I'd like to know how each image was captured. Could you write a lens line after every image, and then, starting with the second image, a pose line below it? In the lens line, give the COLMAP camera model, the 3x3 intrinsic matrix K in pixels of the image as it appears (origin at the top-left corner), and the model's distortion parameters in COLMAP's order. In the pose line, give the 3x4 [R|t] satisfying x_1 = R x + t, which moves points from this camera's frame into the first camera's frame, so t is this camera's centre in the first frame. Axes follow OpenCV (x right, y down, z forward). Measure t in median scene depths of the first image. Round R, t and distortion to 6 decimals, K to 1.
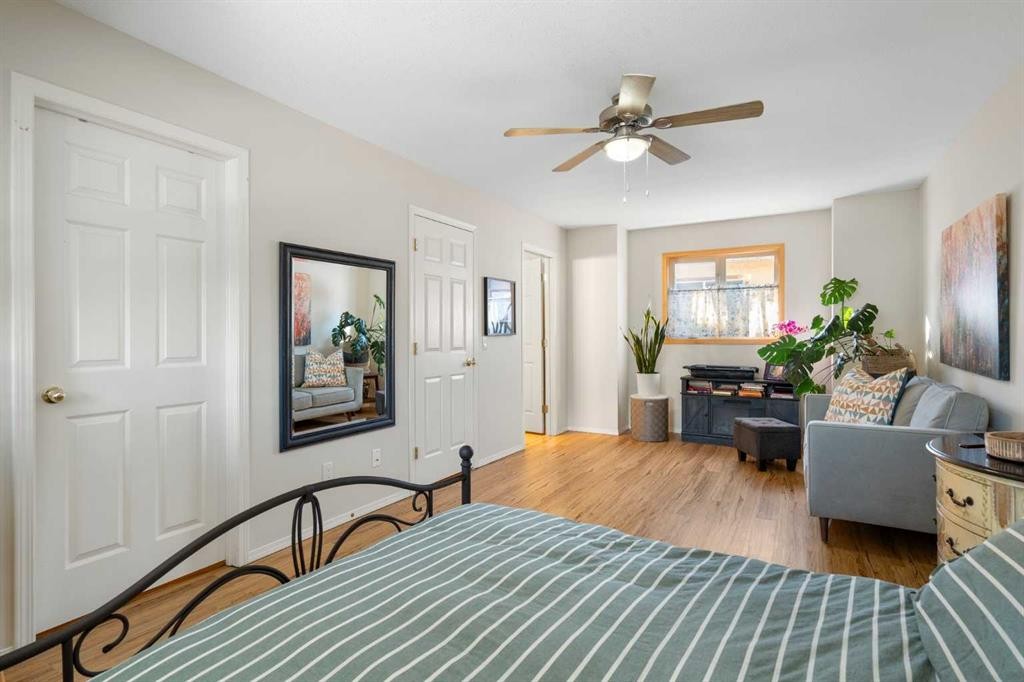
lens RADIAL K [[465.0, 0, 512.6], [0, 465.0, 333.4], [0, 0, 1]] dist [-0.001093, 0.000391]
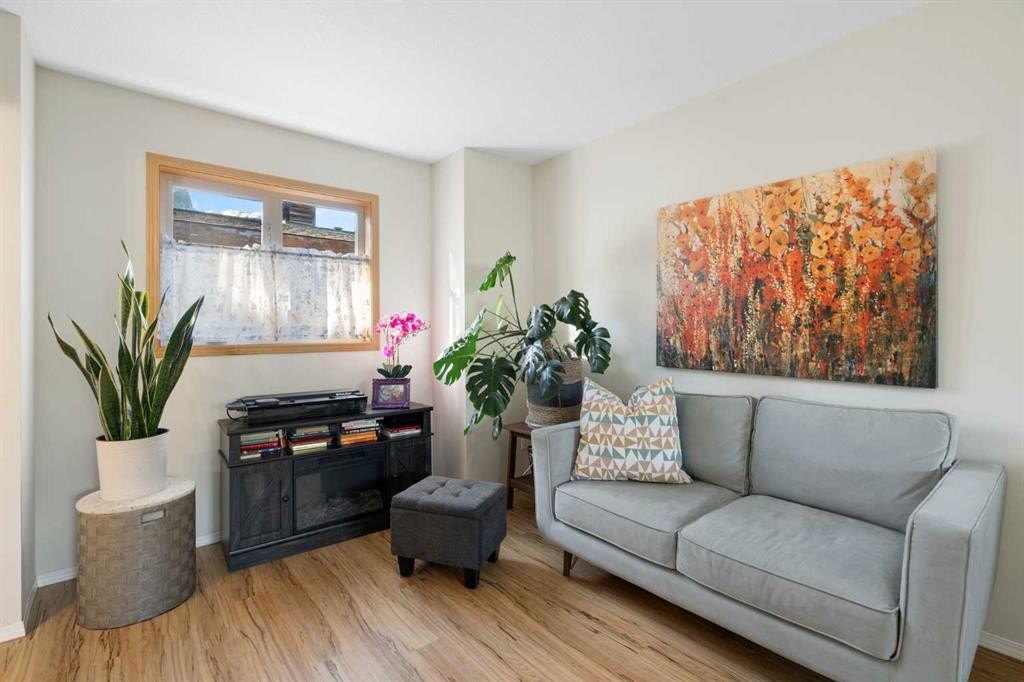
lens RADIAL K [[465.0, 0, 512.6], [0, 465.0, 333.4], [0, 0, 1]] dist [-0.001093, 0.000391]
pose [[0.341404, 0.002112, 0.939914, 0.034111], [0.005358, 0.999977, -0.004193, 0.003786], [-0.939901, 0.006467, 0.341385, 0.593048]]
